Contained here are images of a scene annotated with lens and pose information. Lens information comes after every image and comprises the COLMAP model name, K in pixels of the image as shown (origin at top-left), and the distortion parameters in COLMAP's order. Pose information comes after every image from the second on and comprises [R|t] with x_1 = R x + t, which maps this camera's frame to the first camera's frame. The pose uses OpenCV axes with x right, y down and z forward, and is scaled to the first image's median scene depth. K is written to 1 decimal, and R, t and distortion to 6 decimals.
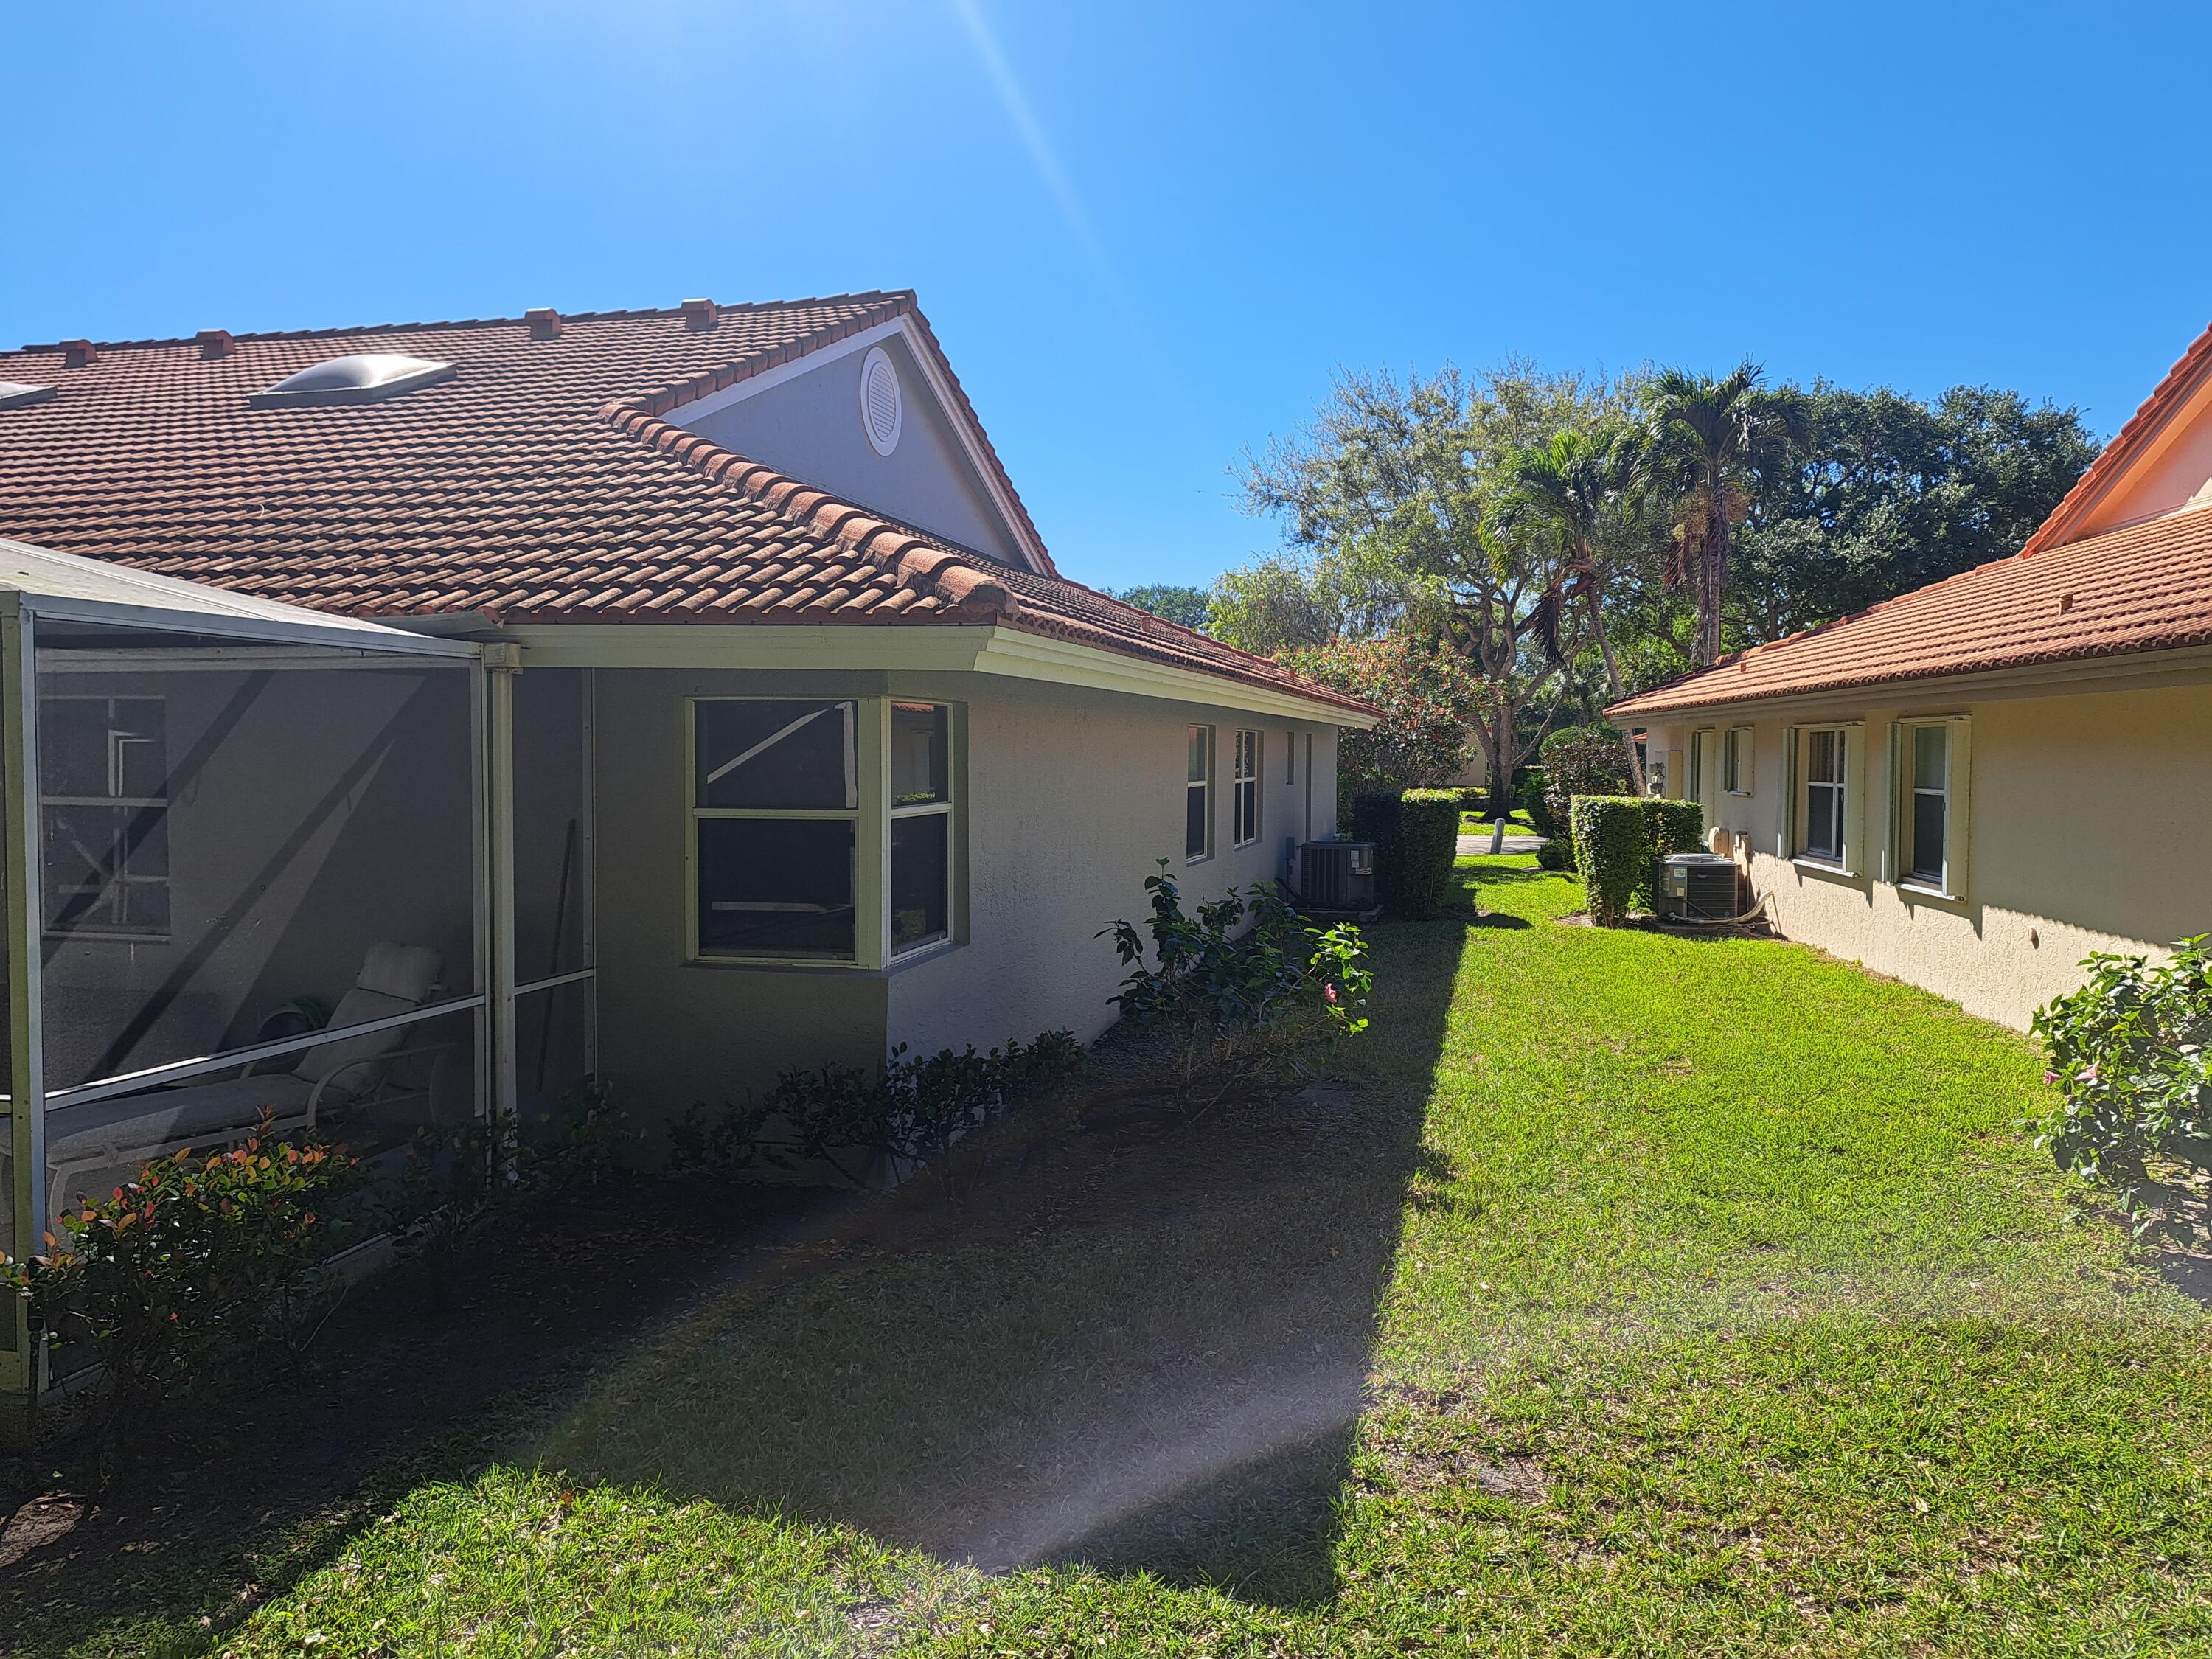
lens RADIAL K [[1602.8, 0, 1101.4], [0, 1602.8, 827.1], [0, 0, 1]] dist [0.089181, -0.110254]
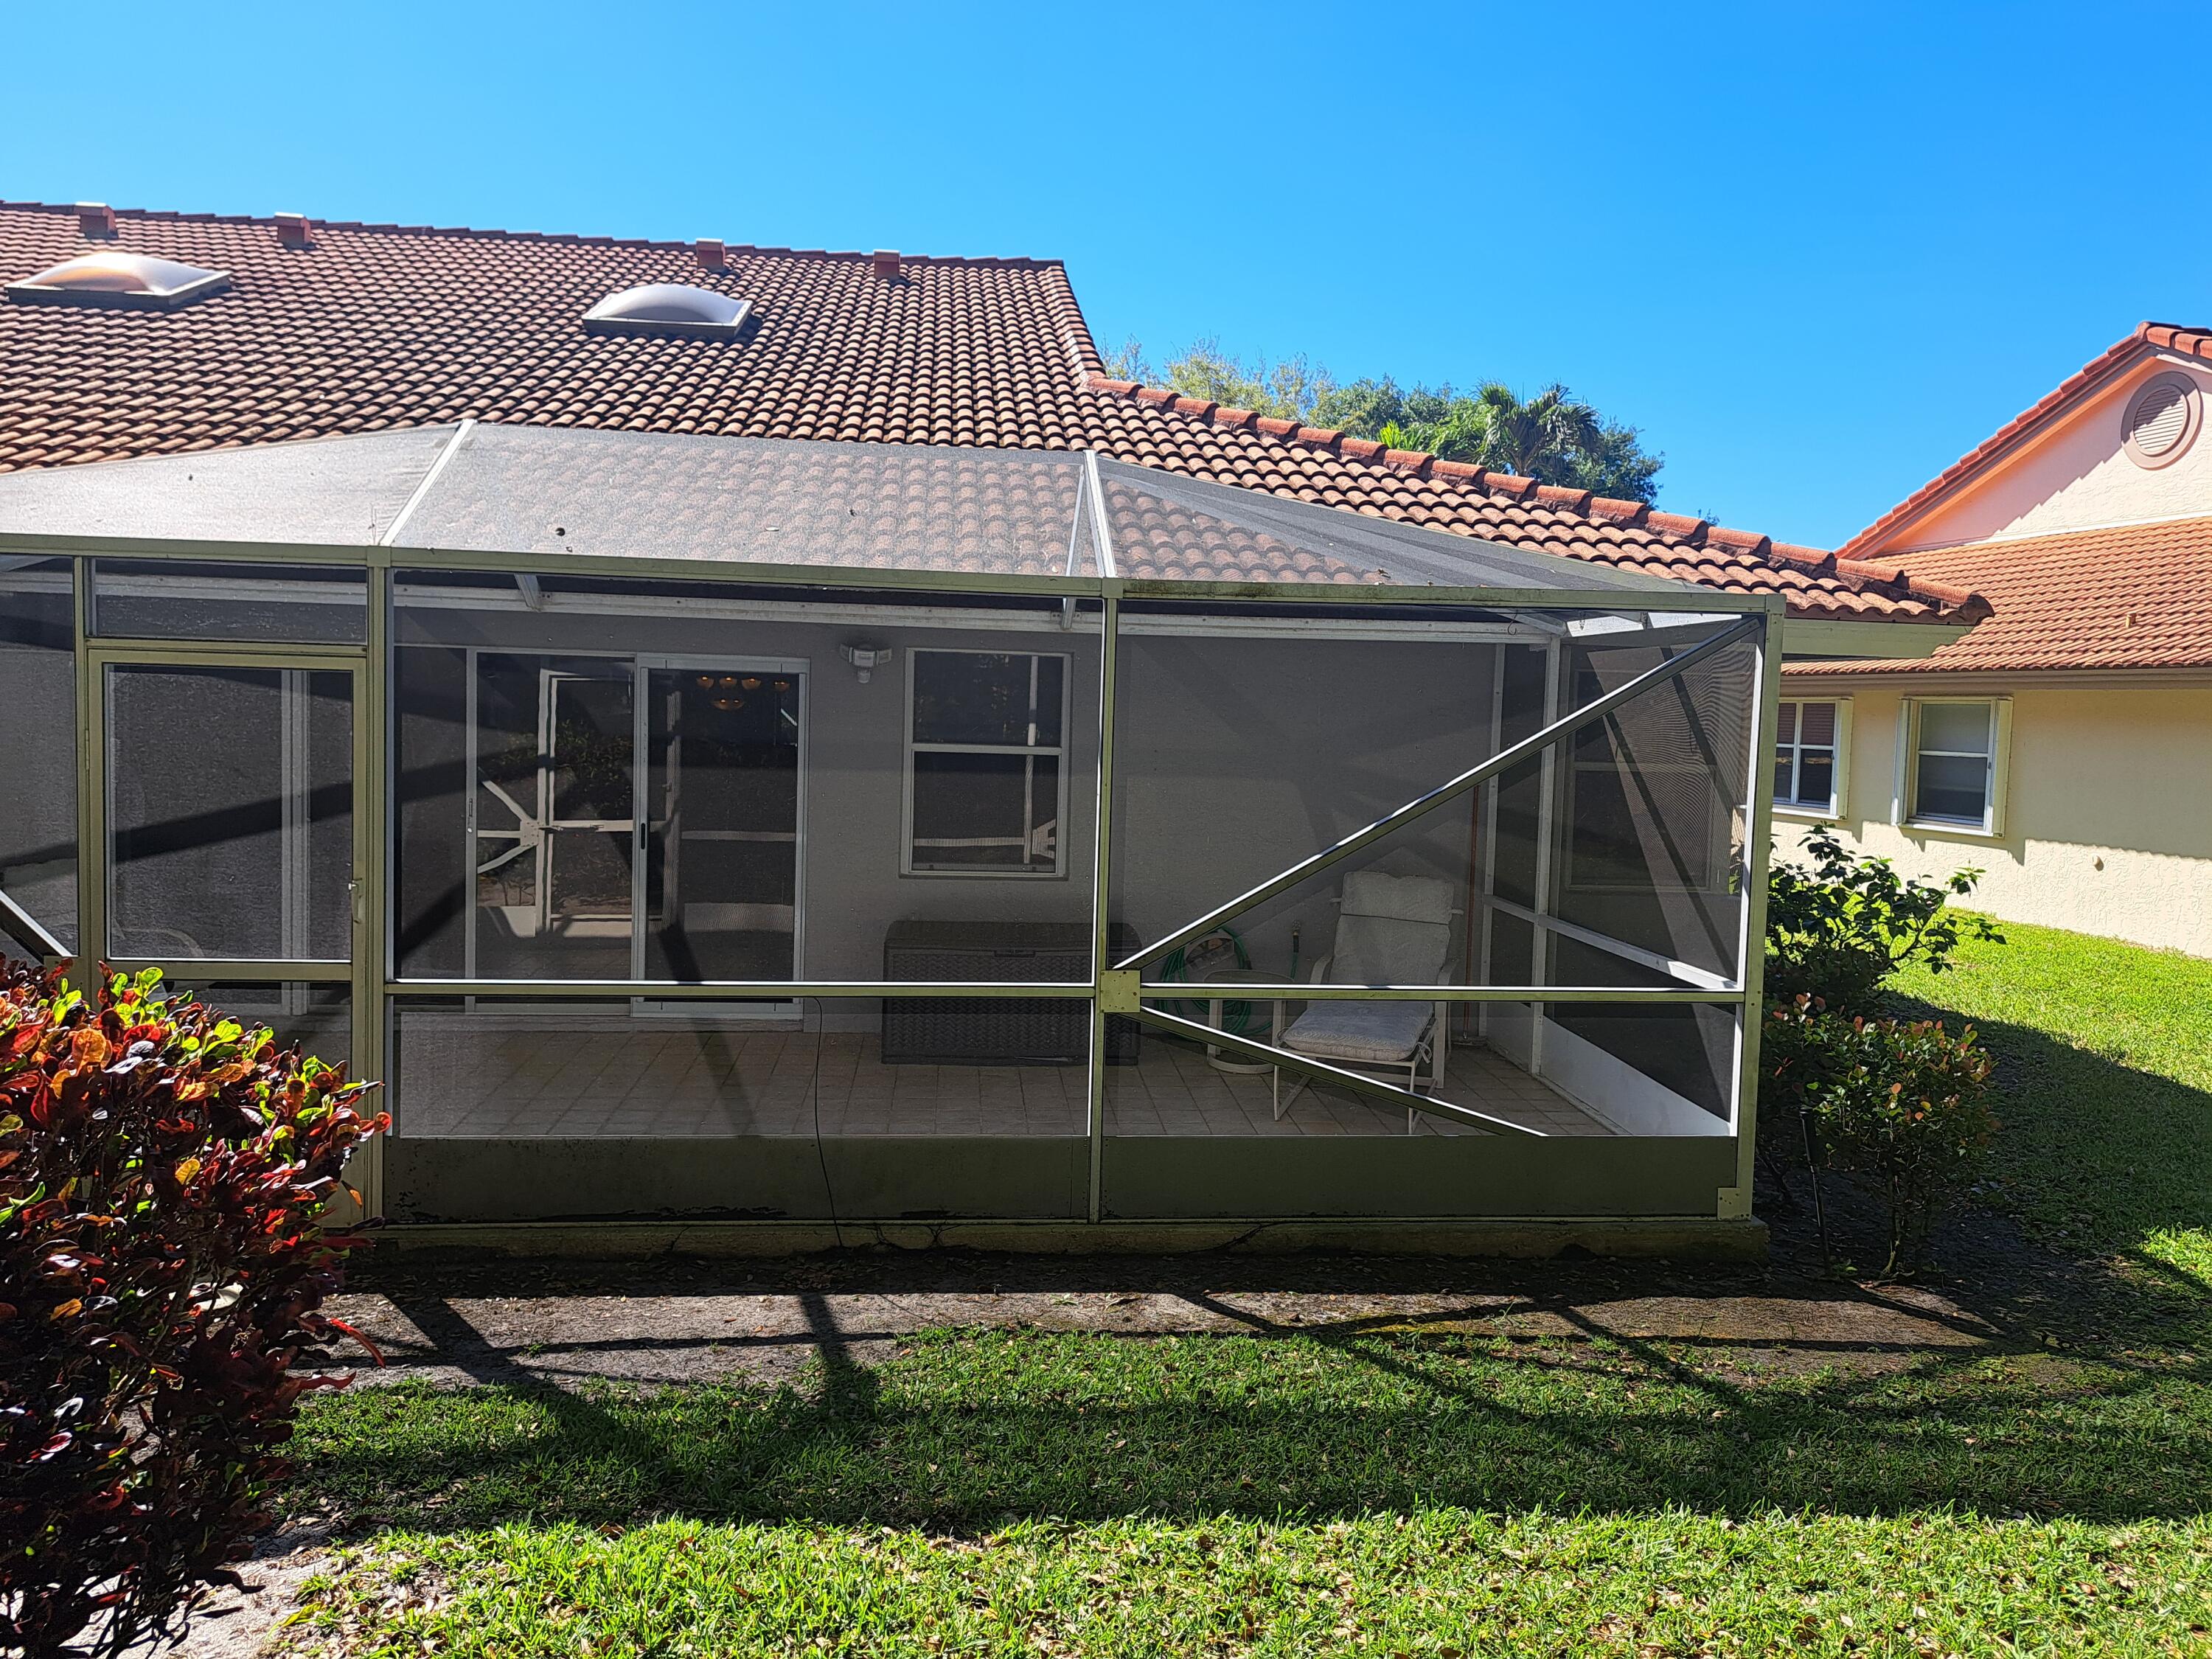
lens RADIAL K [[1602.8, 0, 1101.4], [0, 1602.8, 827.1], [0, 0, 1]] dist [0.089181, -0.110254]
pose [[0.940042, -0.003493, 0.341040, -0.521305], [-0.008679, 0.999379, 0.034159, -0.001354], [-0.340947, -0.035071, 0.939428, 0.001144]]
